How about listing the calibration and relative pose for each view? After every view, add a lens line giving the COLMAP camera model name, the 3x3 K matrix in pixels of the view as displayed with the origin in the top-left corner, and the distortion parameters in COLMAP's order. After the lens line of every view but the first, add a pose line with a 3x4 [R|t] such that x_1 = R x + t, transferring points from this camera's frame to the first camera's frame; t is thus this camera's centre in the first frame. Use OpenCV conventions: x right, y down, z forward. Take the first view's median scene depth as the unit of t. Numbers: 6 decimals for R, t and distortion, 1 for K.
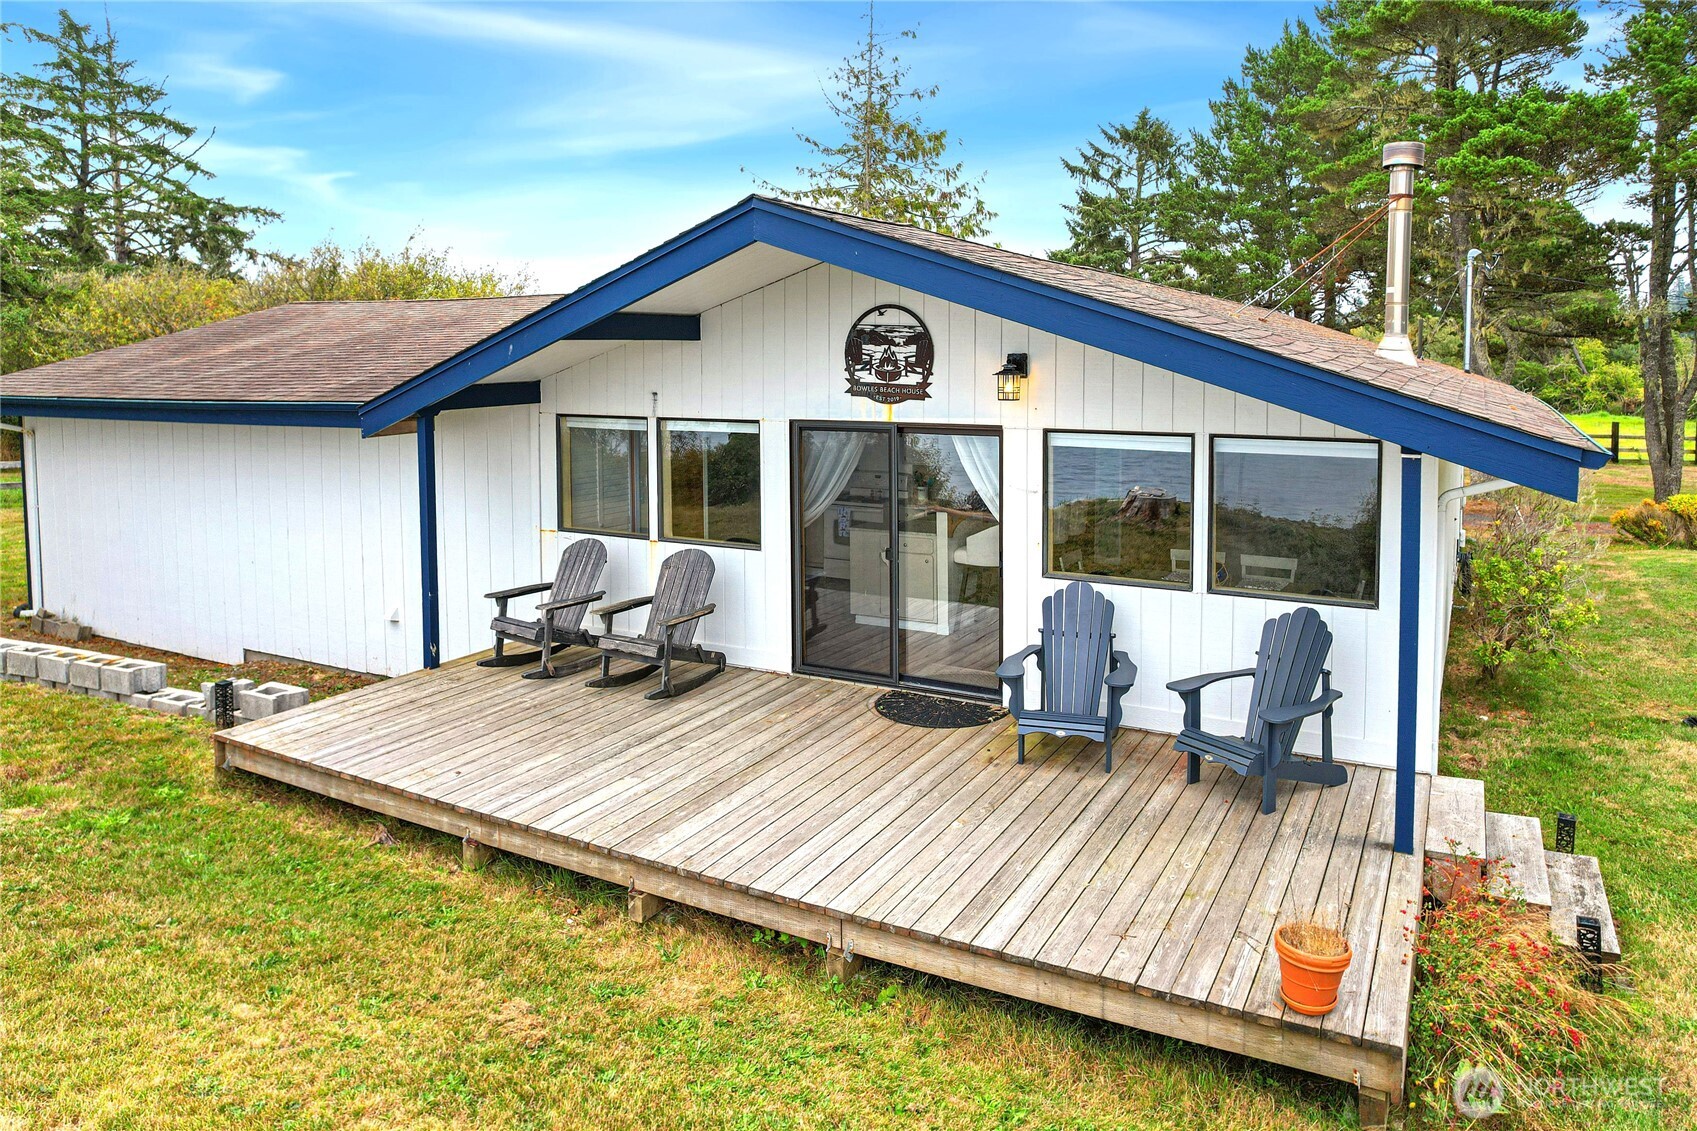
lens RADIAL K [[1084.7, 0, 857.6], [0, 1084.7, 568.3], [0, 0, 1]] dist [-0.059410, 0.037770]
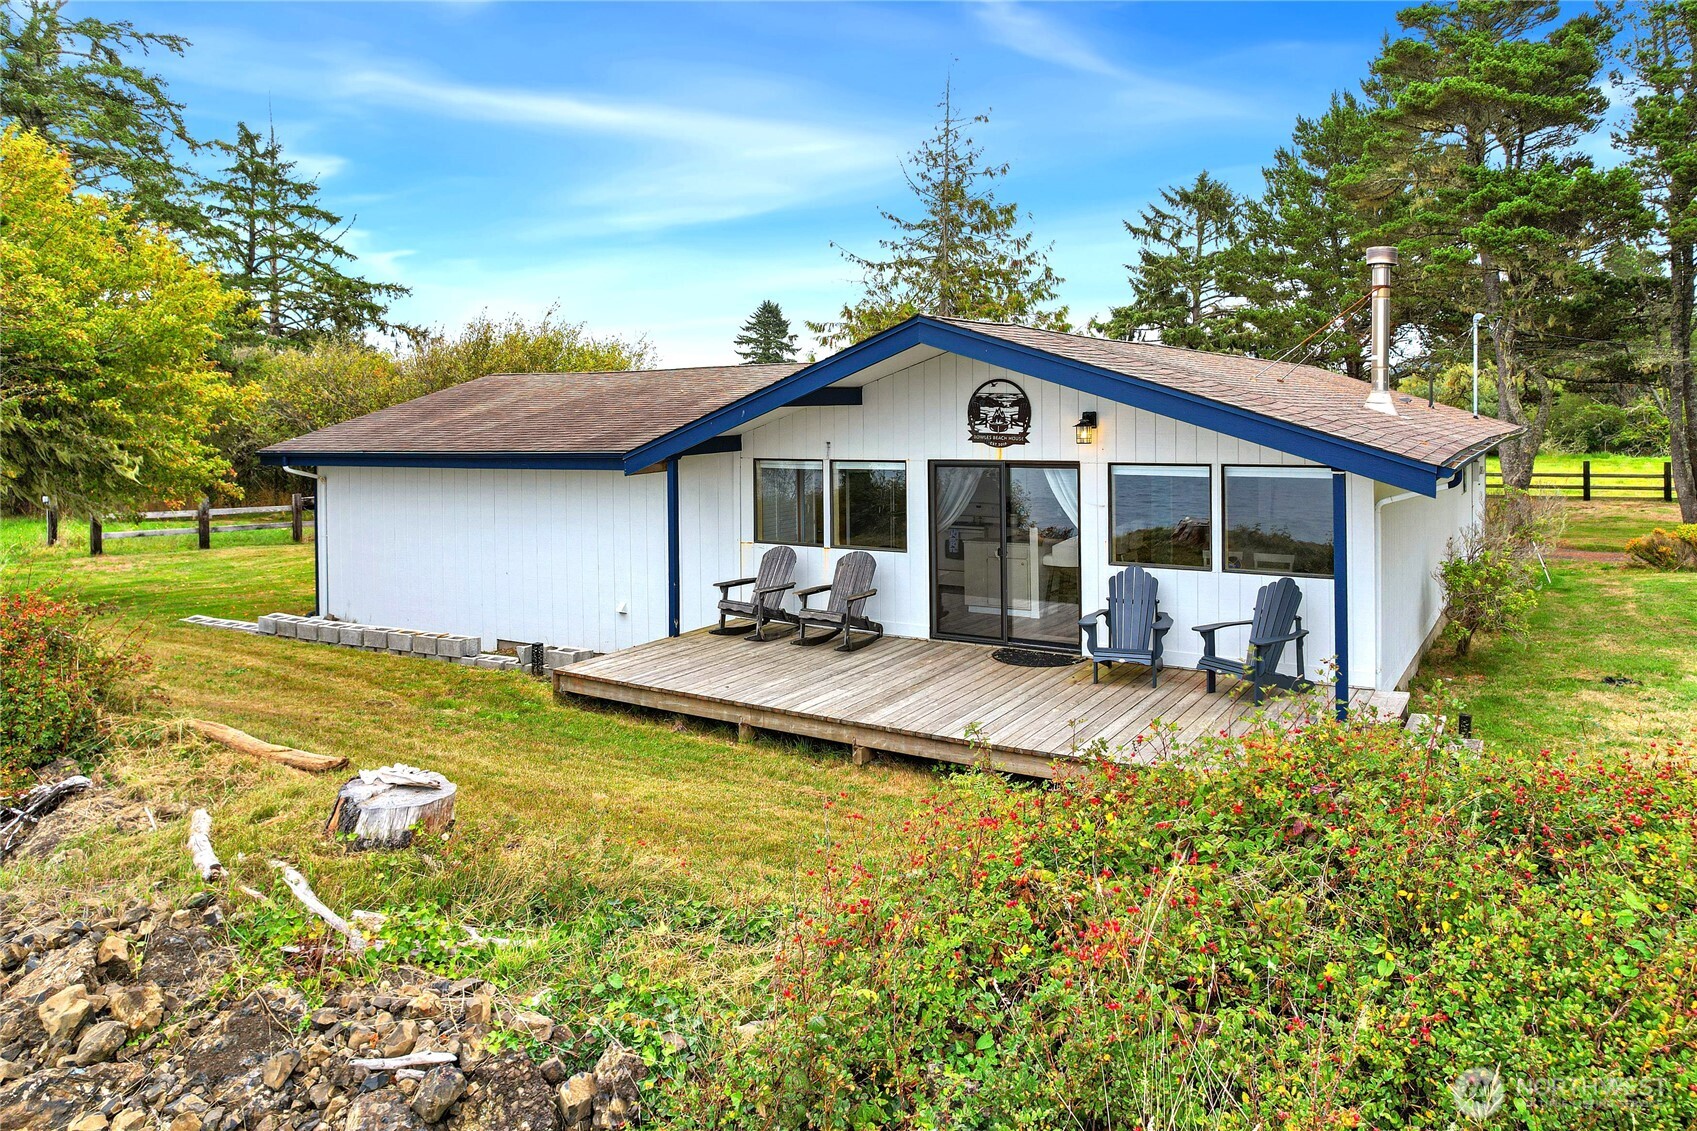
lens RADIAL K [[1084.7, 0, 851.9], [0, 1084.7, 573.1], [0, 0, 1]] dist [-0.059410, 0.037770]
pose [[0.997815, -0.005243, -0.065865, -0.043802], [0.002350, 0.999032, -0.043921, 0.046570], [0.066031, 0.043670, 0.996861, -0.264664]]
